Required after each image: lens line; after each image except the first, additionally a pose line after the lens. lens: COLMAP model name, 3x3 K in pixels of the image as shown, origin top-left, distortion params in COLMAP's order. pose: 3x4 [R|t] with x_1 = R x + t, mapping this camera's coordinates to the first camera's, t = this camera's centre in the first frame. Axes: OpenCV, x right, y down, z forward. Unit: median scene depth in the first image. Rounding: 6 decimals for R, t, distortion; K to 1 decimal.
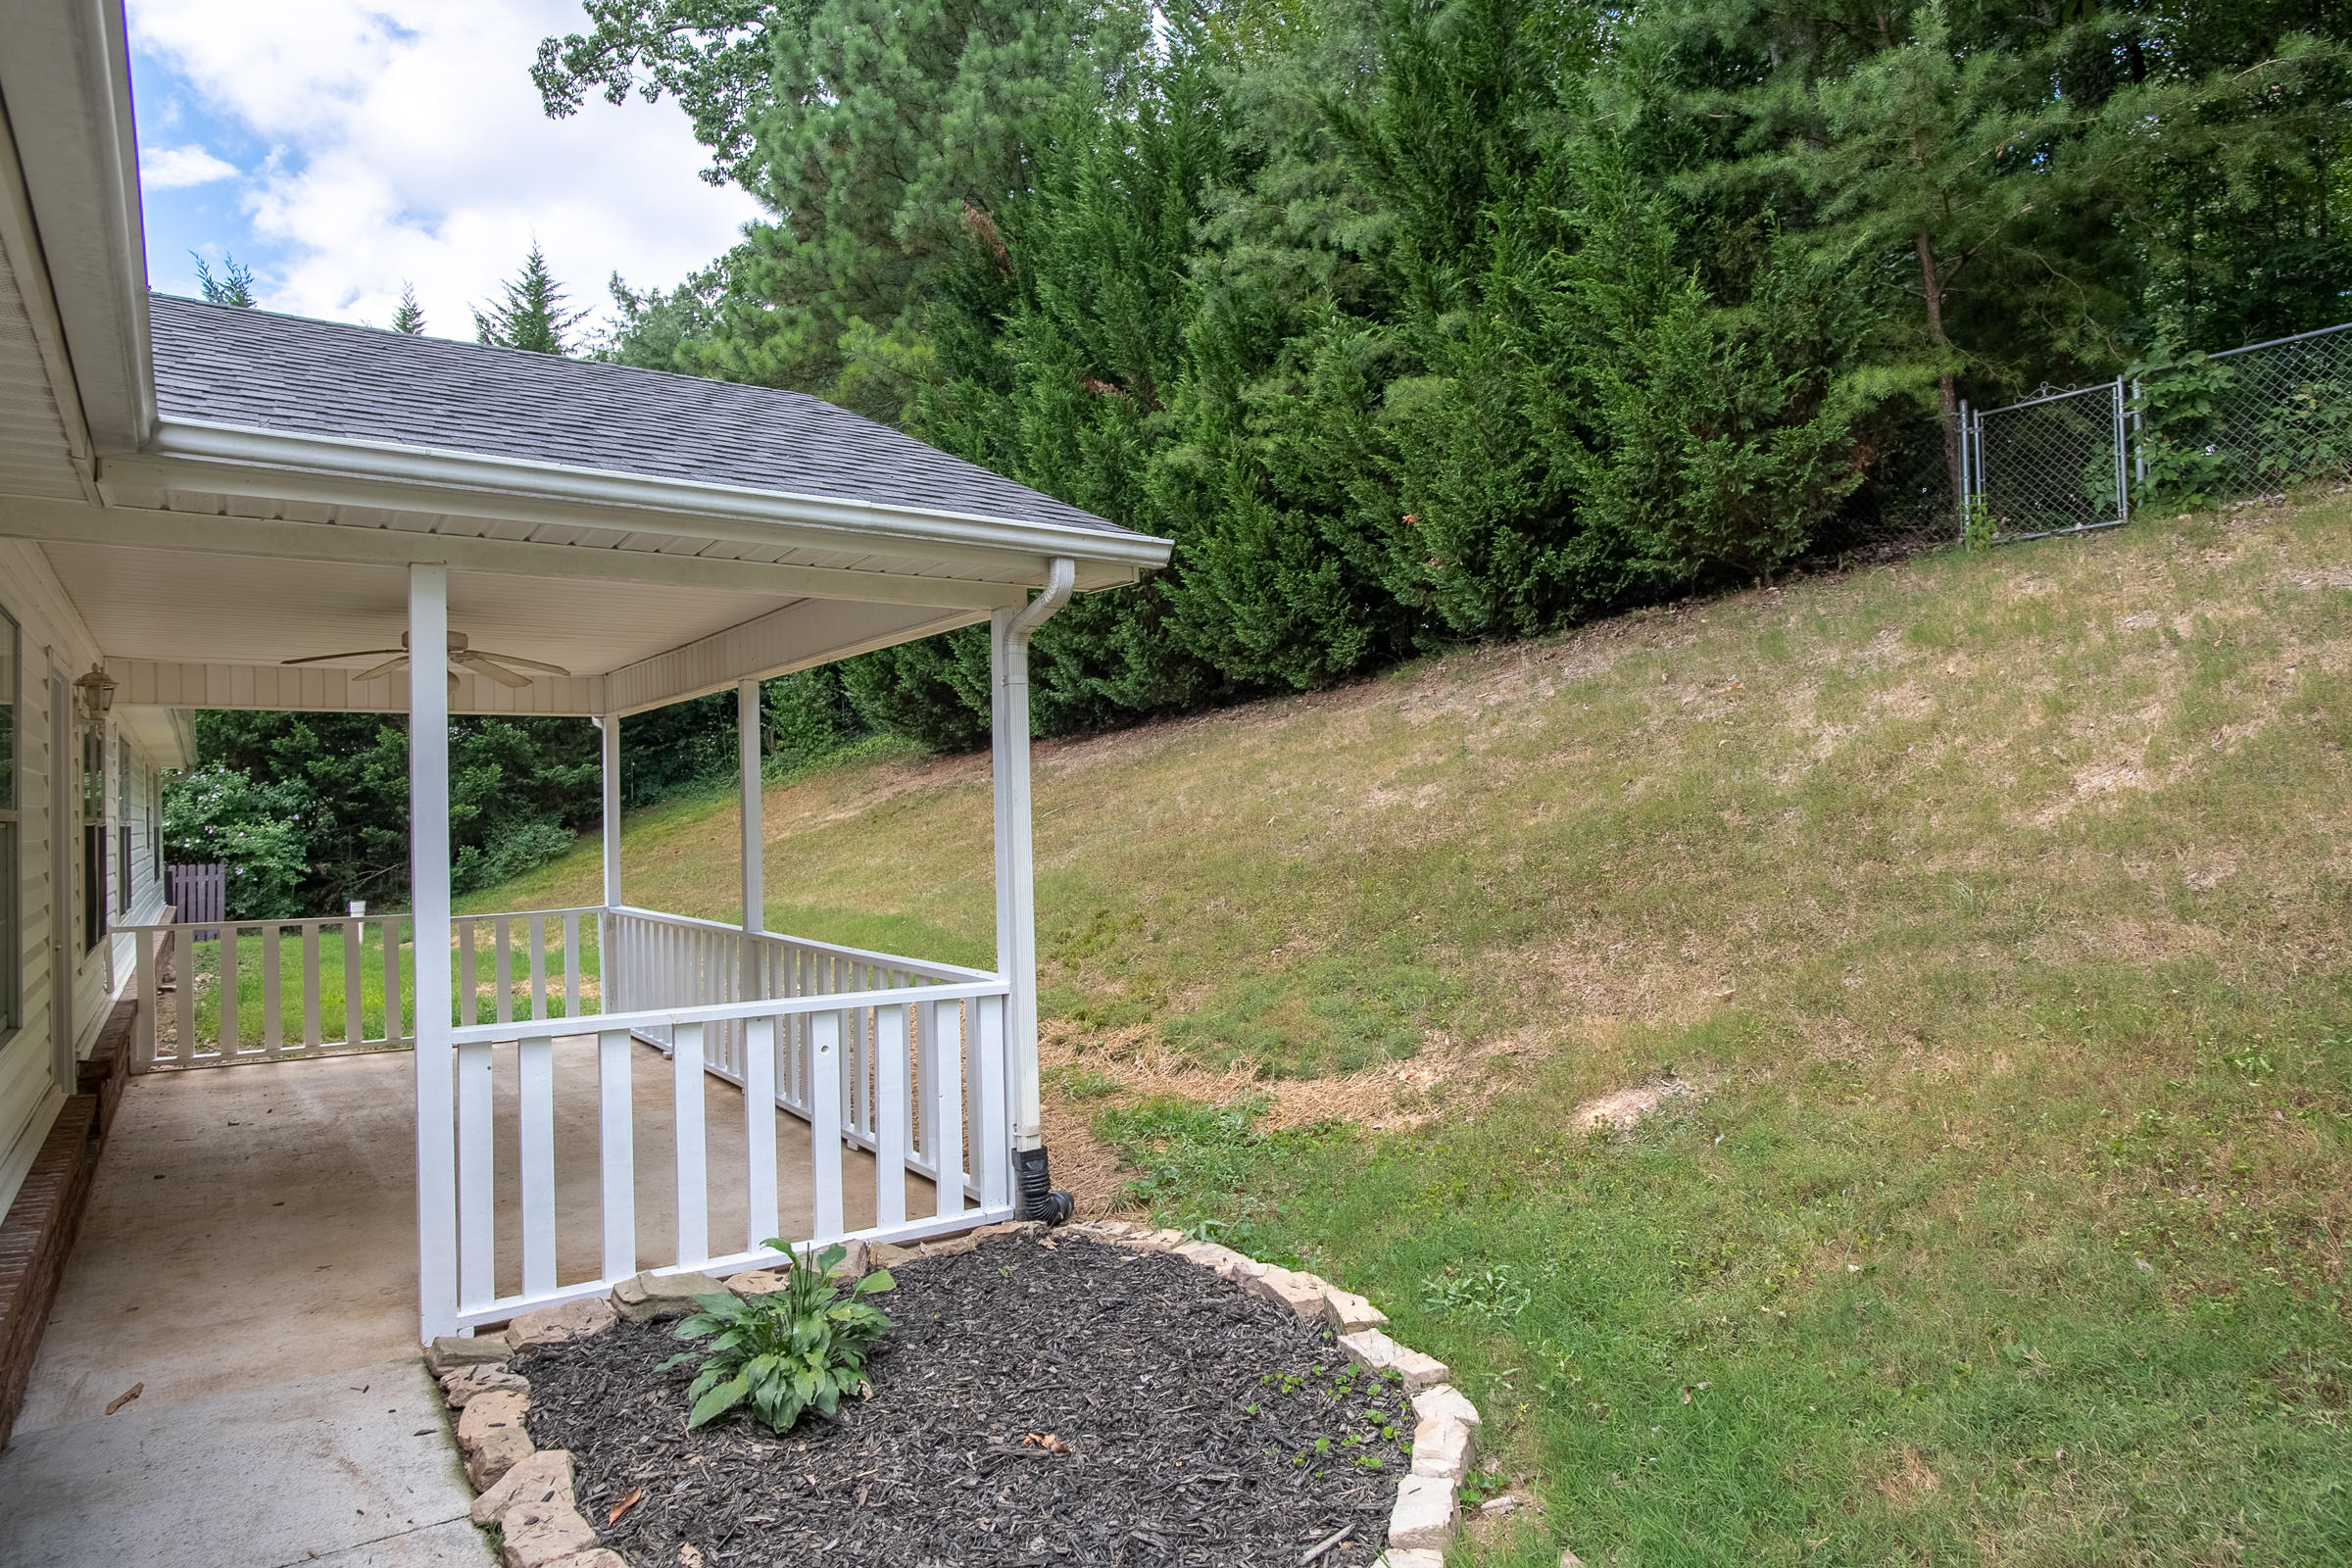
lens RADIAL K [[1373.8, 0, 1176.0], [0, 1373.8, 784.0], [0, 0, 1]] dist [-0.026320, 0.002323]
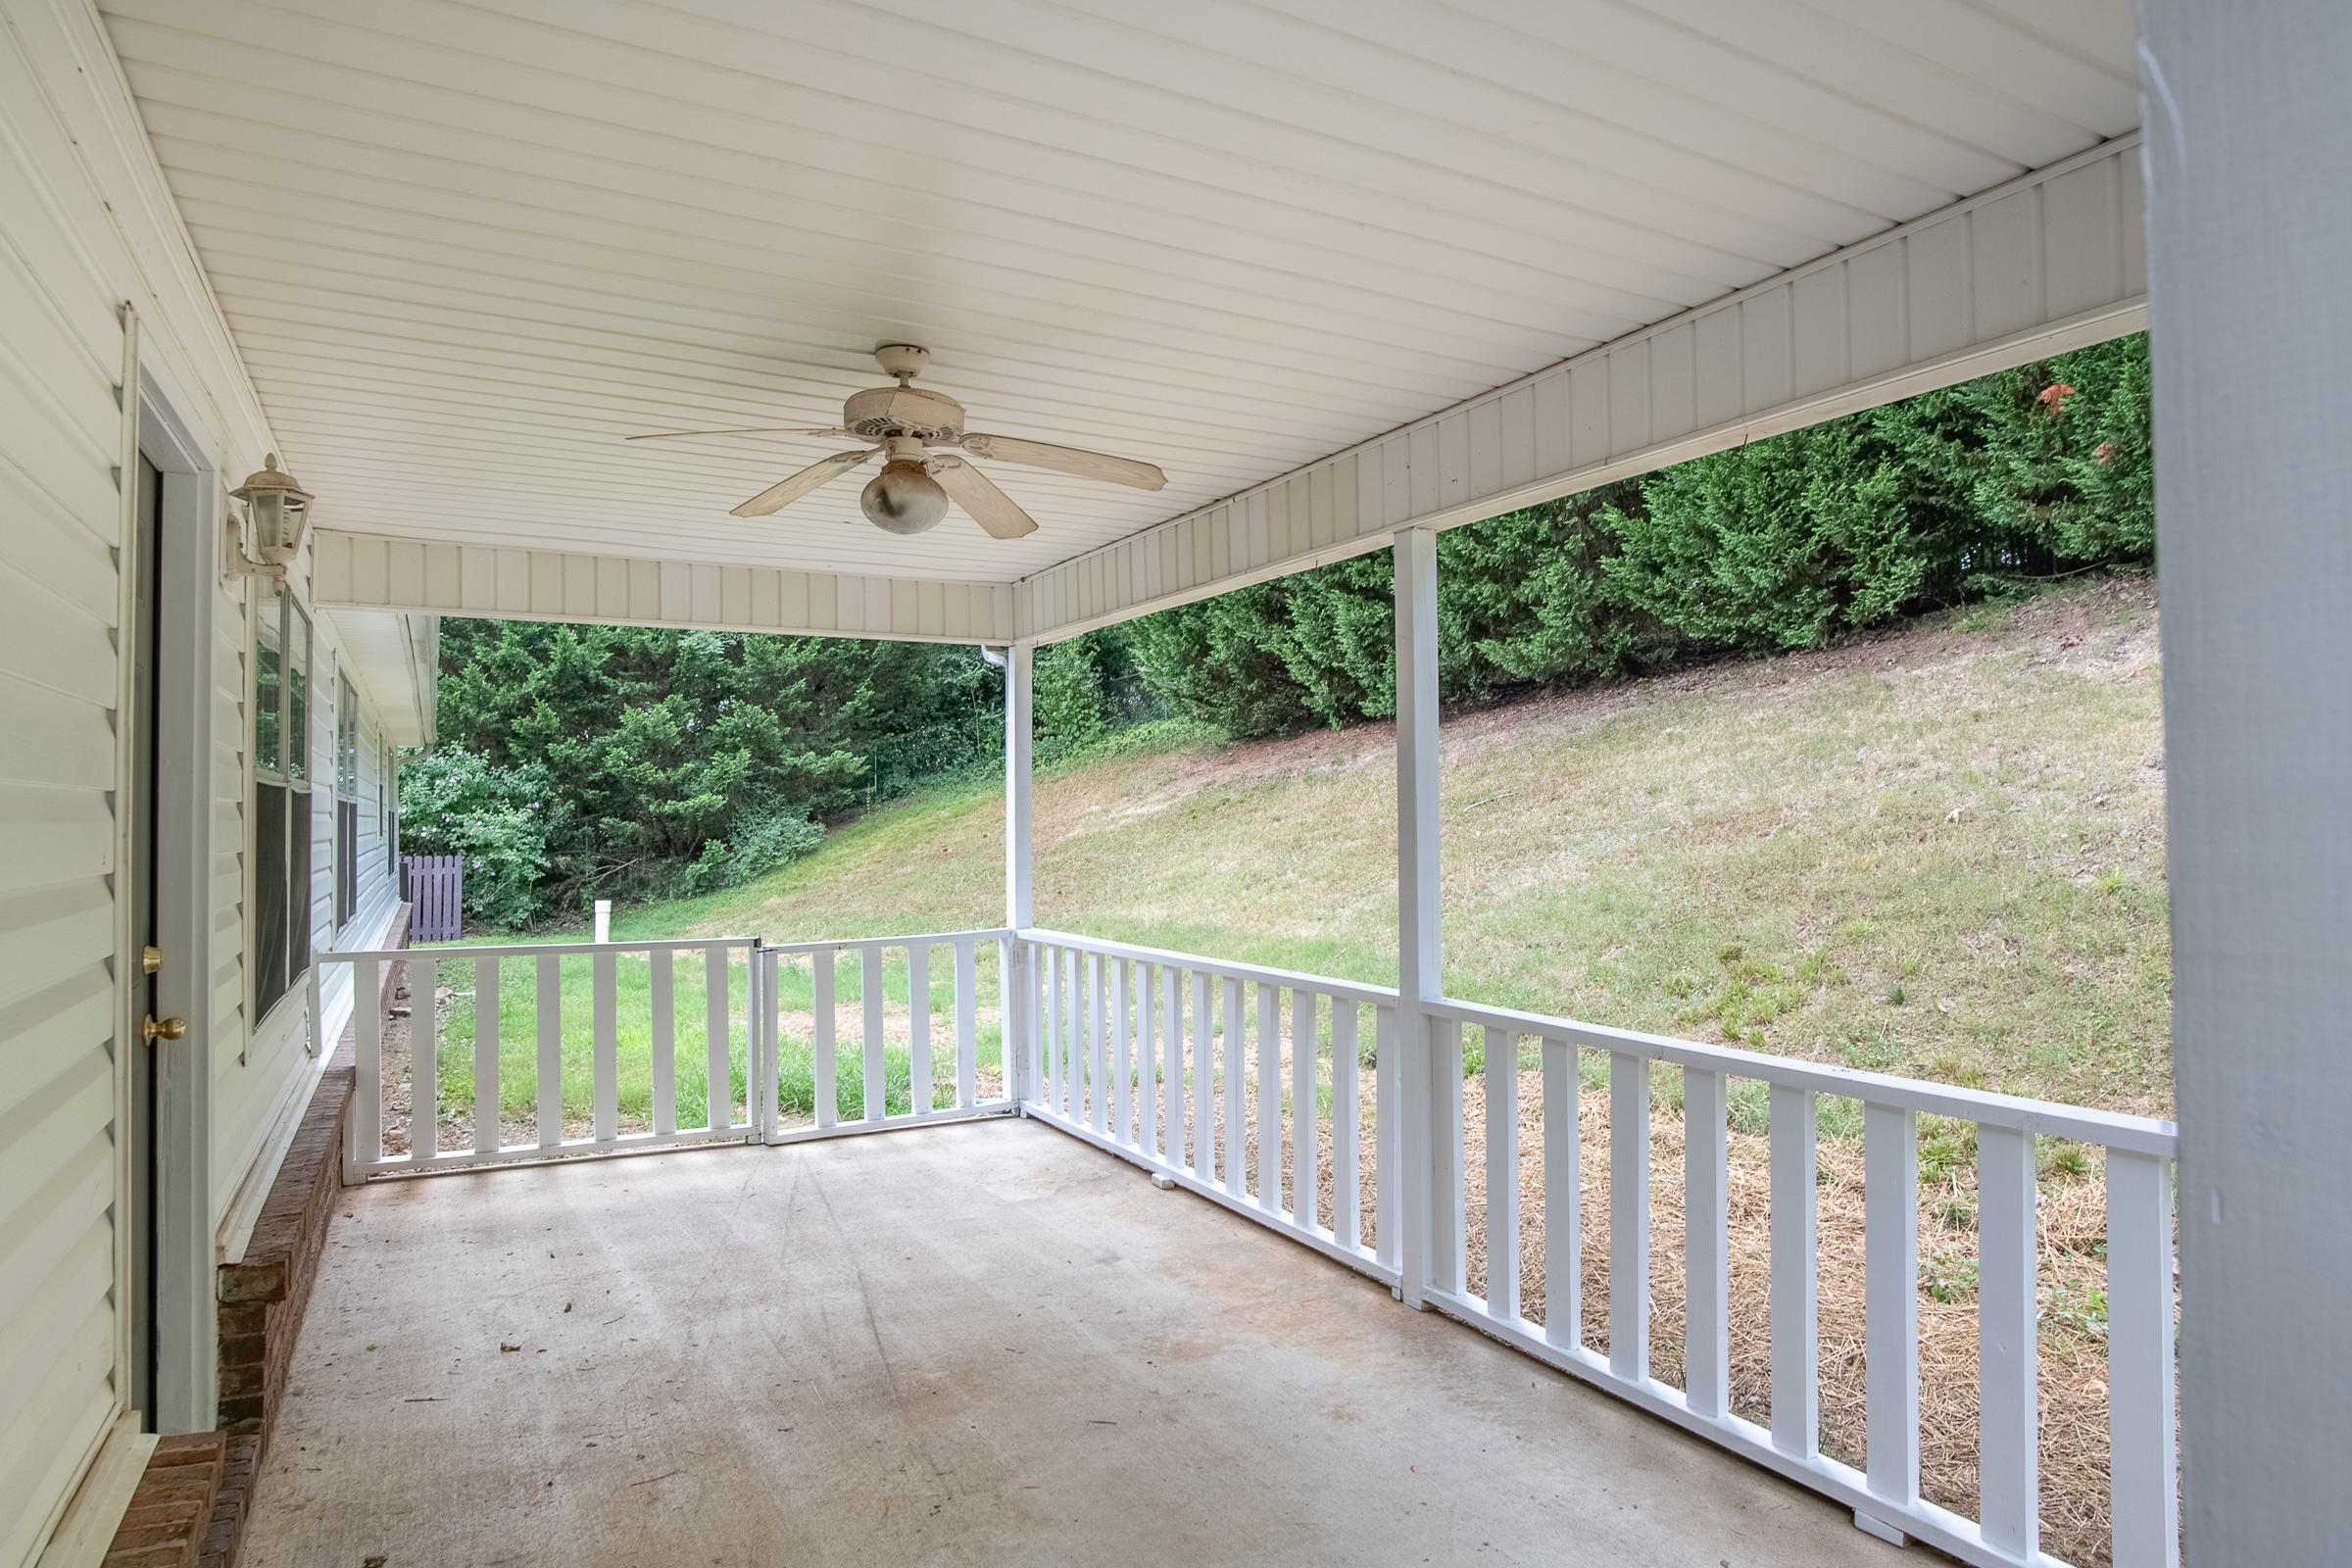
lens RADIAL K [[1373.8, 0, 1176.0], [0, 1373.8, 784.0], [0, 0, 1]] dist [-0.026320, 0.002323]
pose [[0.992176, 0.009840, -0.124455, -0.118393], [-0.010306, 0.999942, -0.003102, 0.009227], [0.124418, 0.004360, 0.992220, 0.159740]]
